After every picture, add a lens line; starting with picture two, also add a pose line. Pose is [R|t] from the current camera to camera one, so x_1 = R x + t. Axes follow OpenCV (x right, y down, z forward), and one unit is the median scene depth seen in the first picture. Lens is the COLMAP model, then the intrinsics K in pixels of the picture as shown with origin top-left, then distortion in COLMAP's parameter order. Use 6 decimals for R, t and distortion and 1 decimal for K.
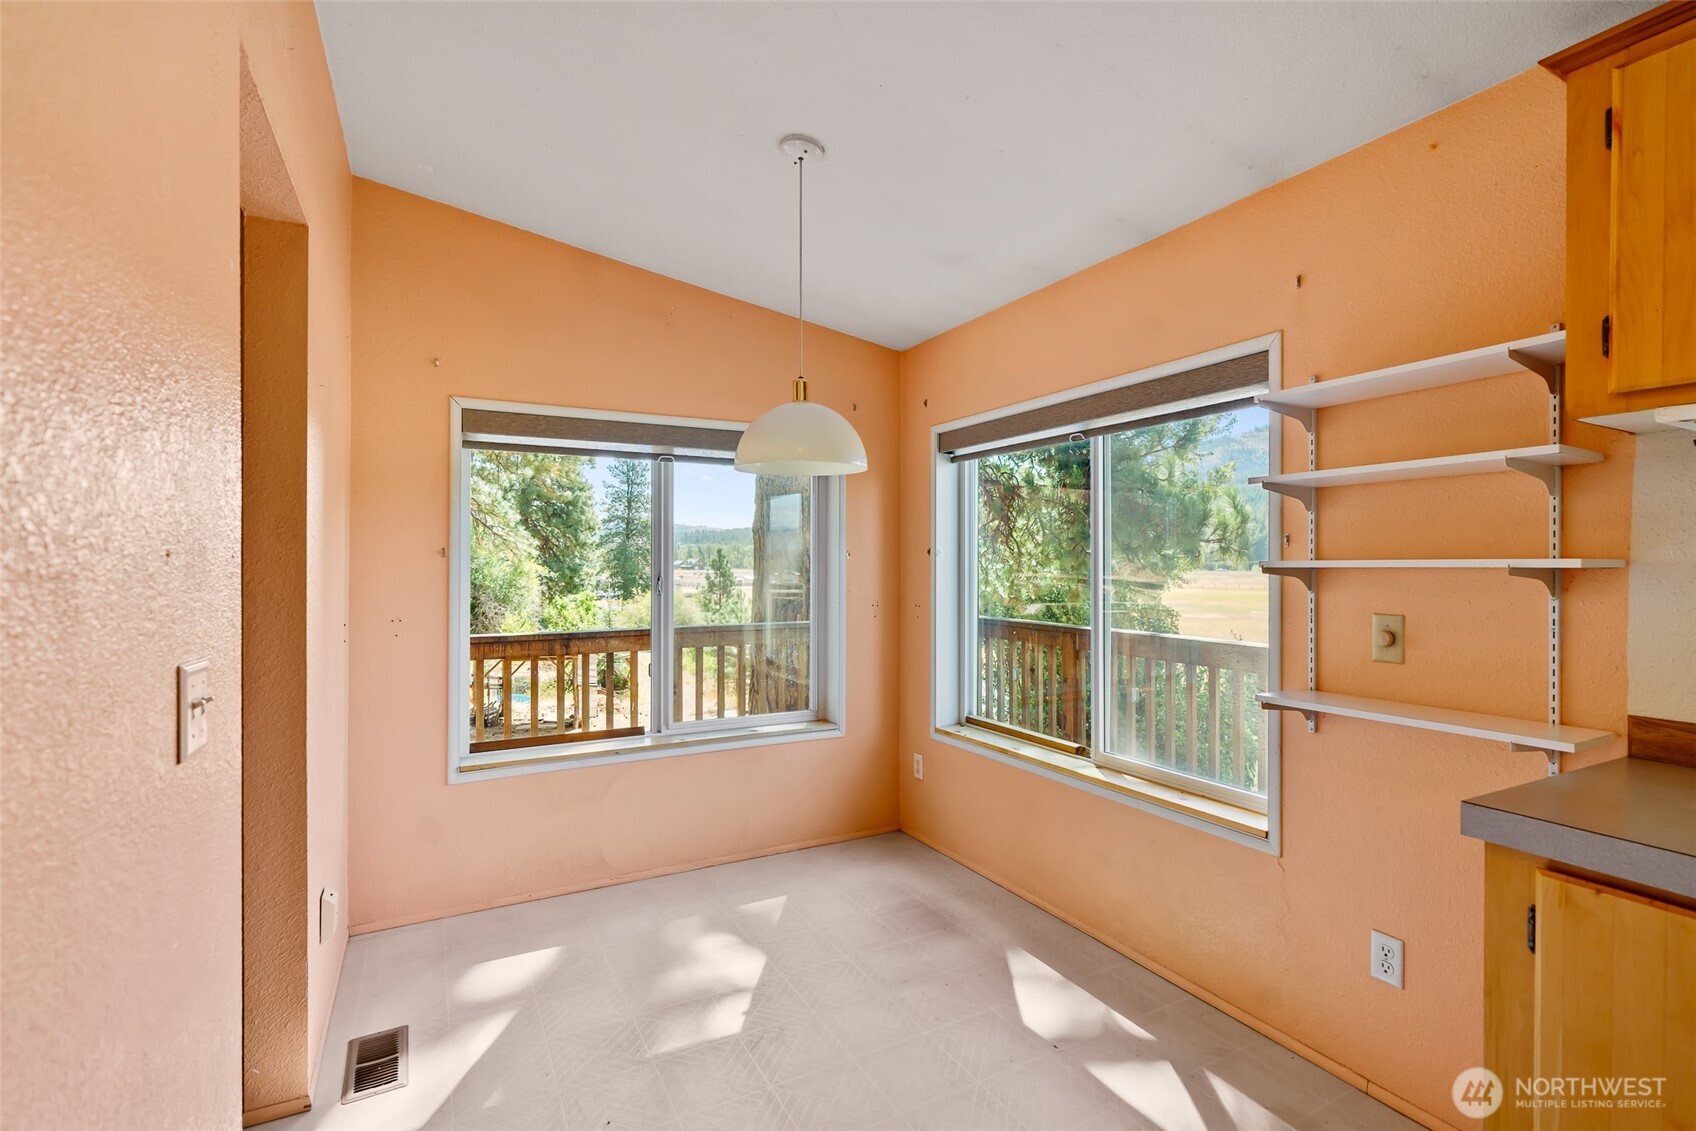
lens RADIAL K [[761.6, 0, 856.5], [0, 761.6, 566.3], [0, 0, 1]] dist [-0.032465, 0.009788]
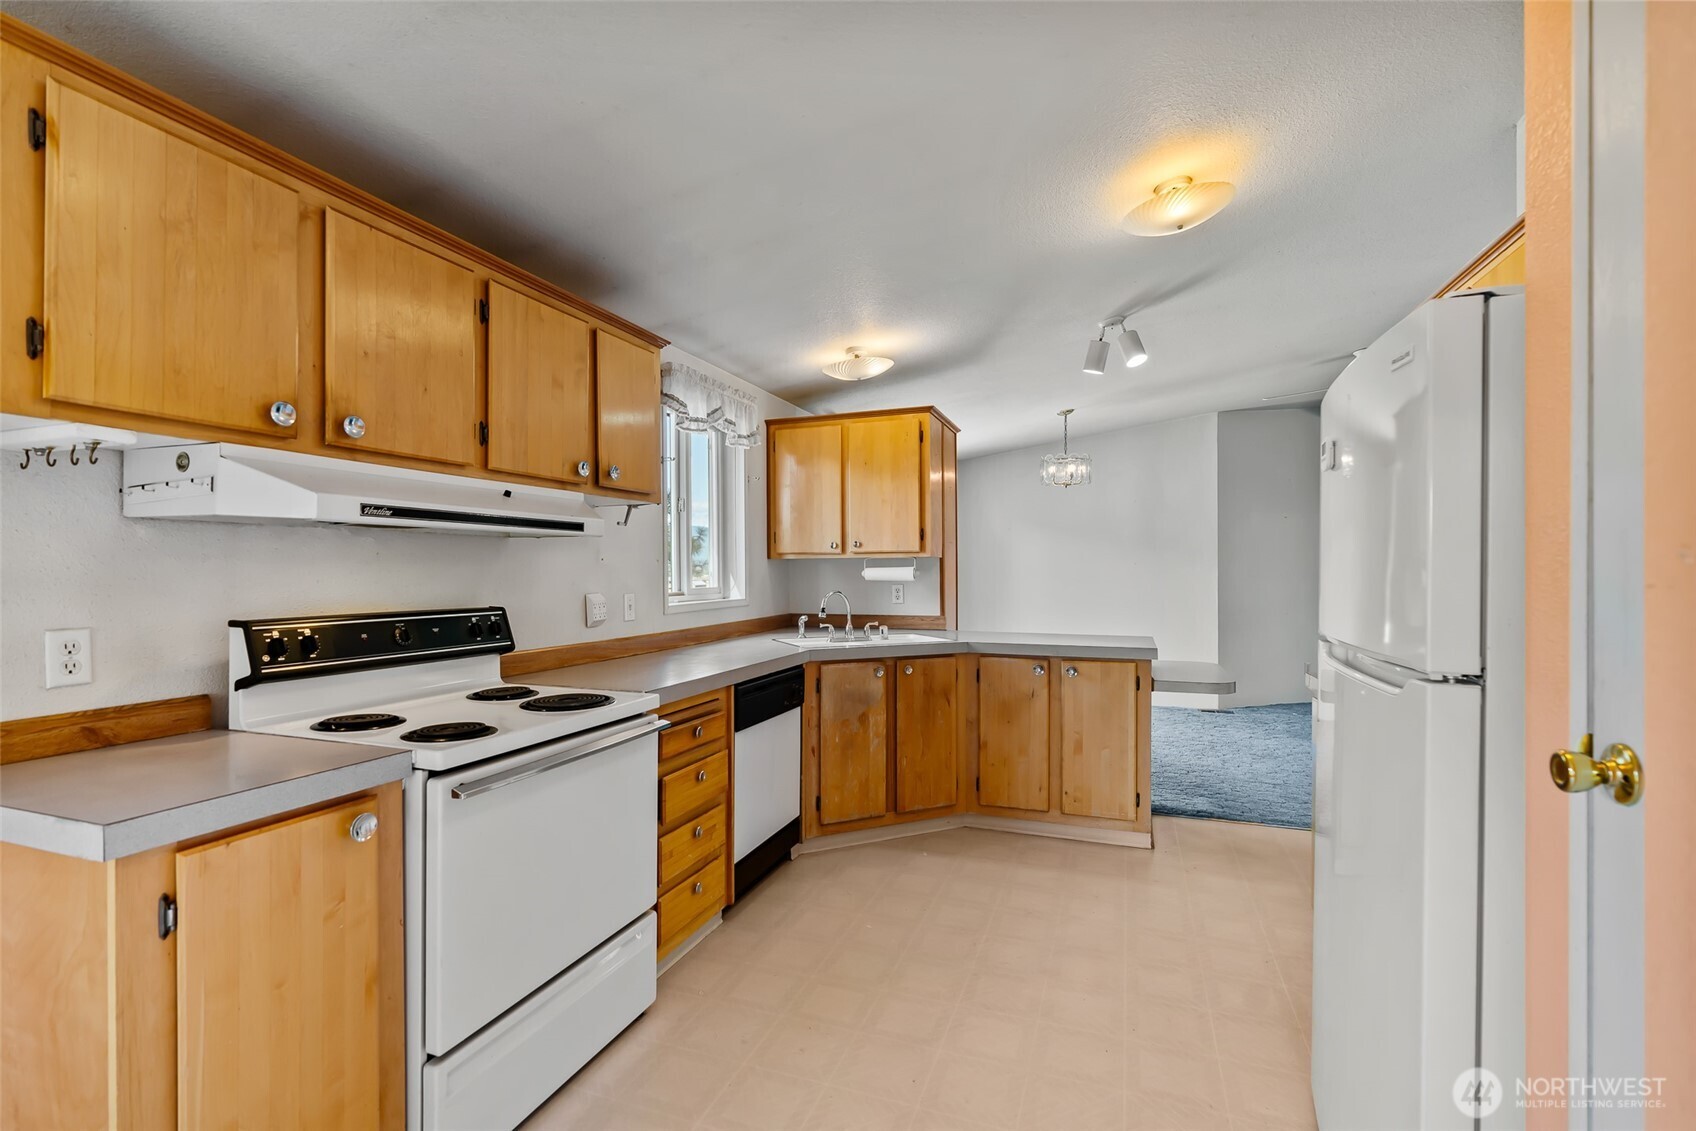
lens RADIAL K [[767.8, 0, 836.0], [0, 767.8, 569.4], [0, 0, 1]] dist [-0.007564, 0.000113]
pose [[-0.639611, -0.004385, 0.768686, -0.195637], [-0.000224, 0.999985, 0.005518, -0.002826], [-0.768698, 0.003357, -0.639603, 0.359843]]
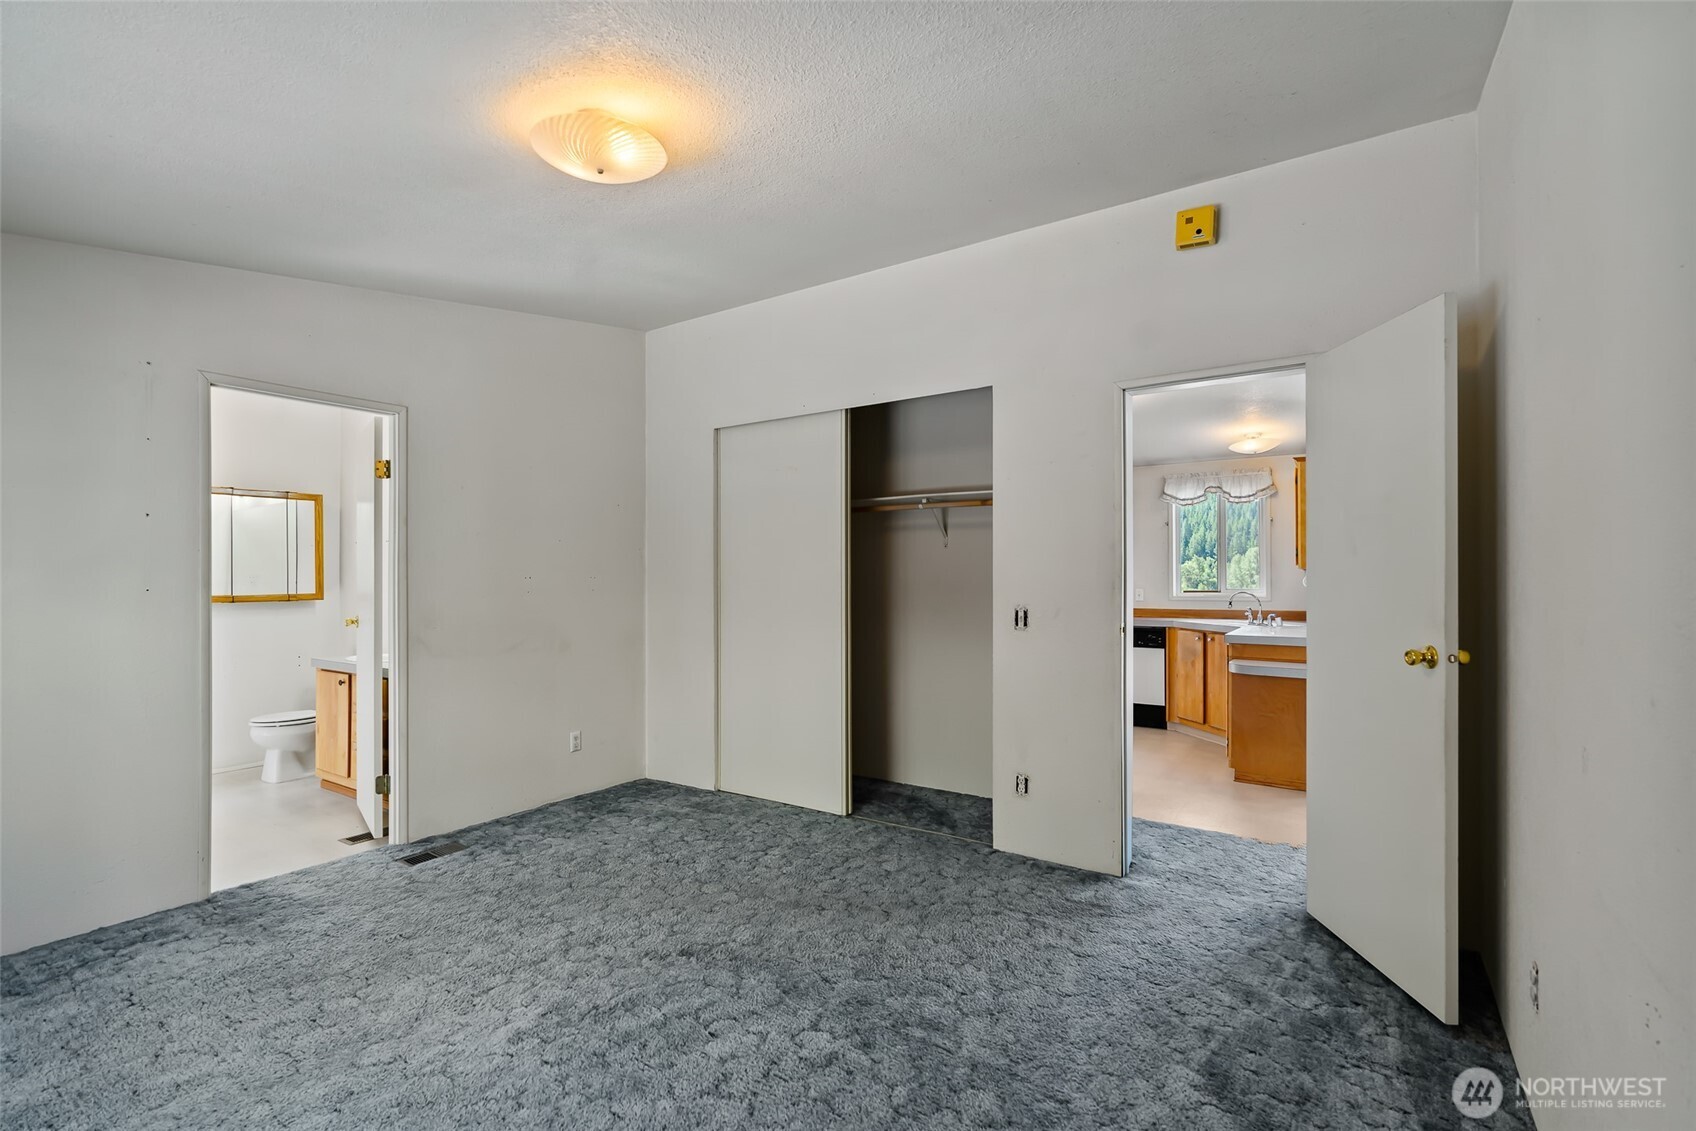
lens RADIAL K [[767.8, 0, 836.0], [0, 767.8, 569.4], [0, 0, 1]] dist [-0.007564, 0.000113]
pose [[0.901910, -0.001975, 0.431919, -1.134127], [0.004397, 0.999980, -0.004610, -0.015886], [-0.431901, 0.006057, 0.901901, -2.009698]]
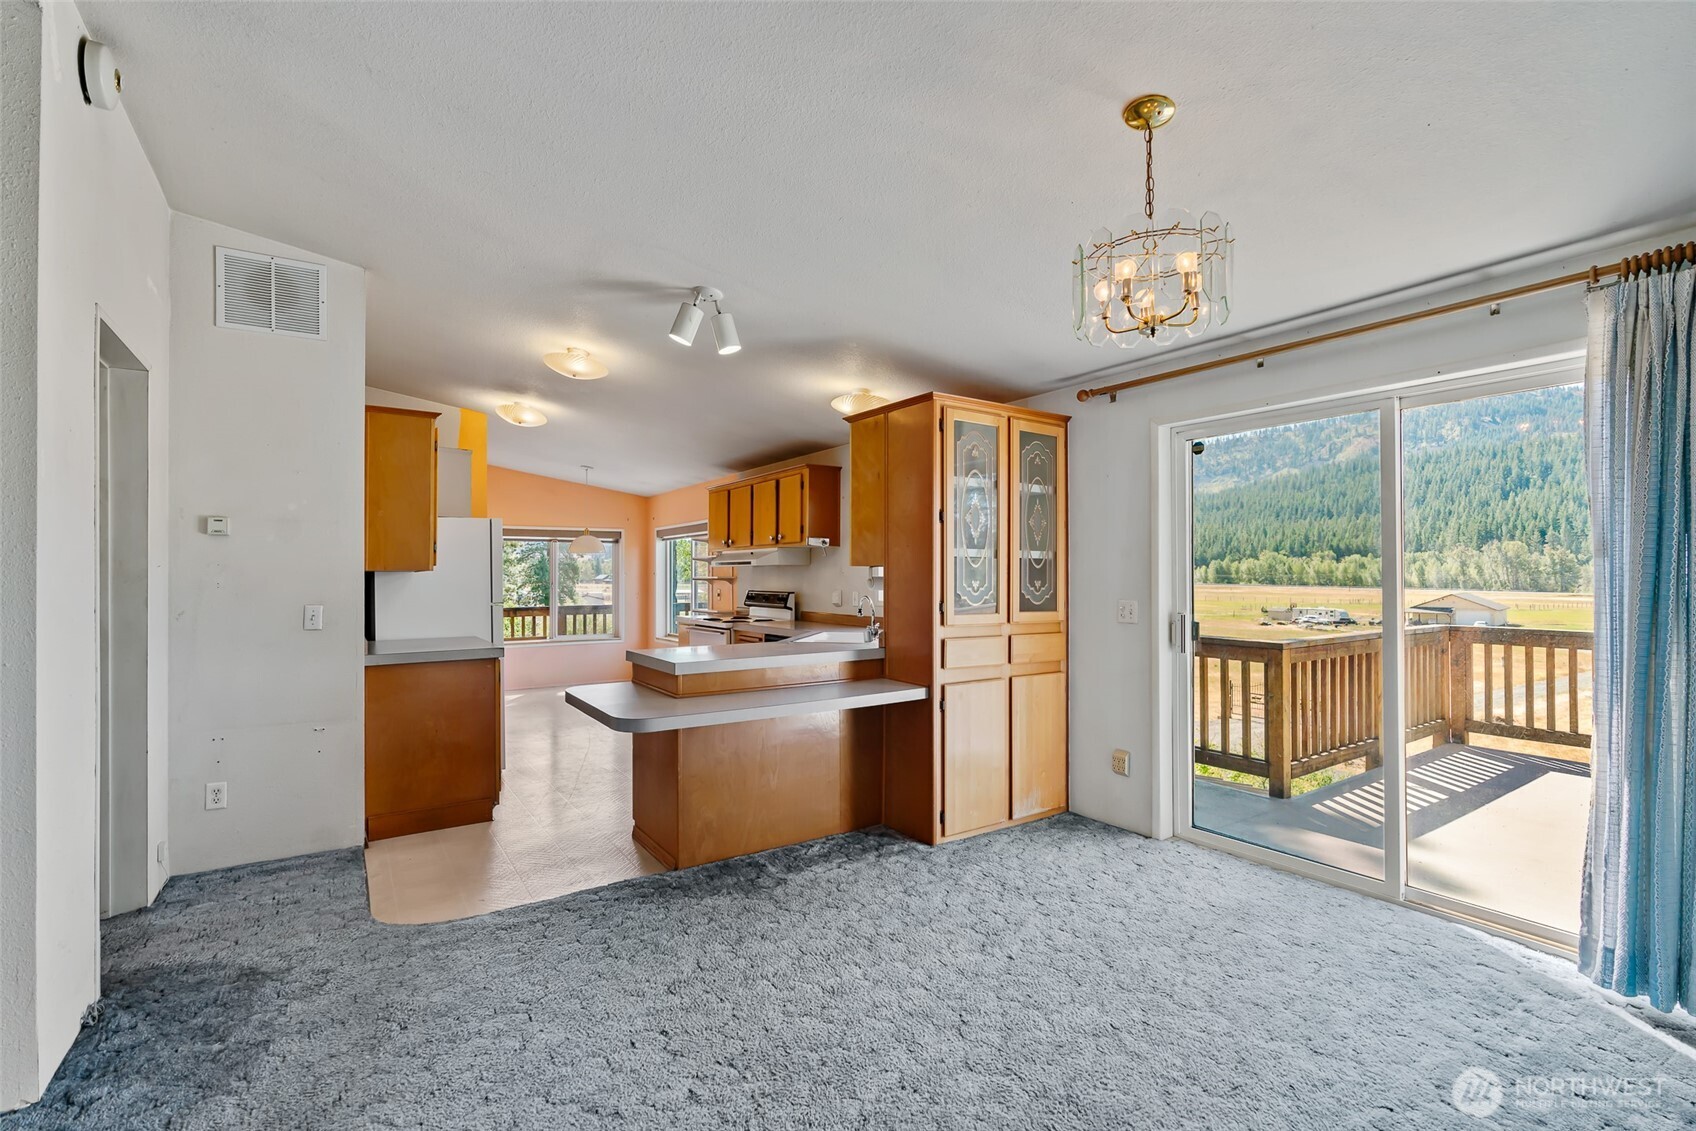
lens RADIAL K [[767.8, 0, 836.0], [0, 767.8, 569.4], [0, 0, 1]] dist [-0.007564, 0.000113]
pose [[0.997888, -0.002601, 0.064907, 0.703604], [0.003482, 0.999903, -0.013469, 0.008401], [-0.064866, 0.013666, 0.997800, -2.220844]]
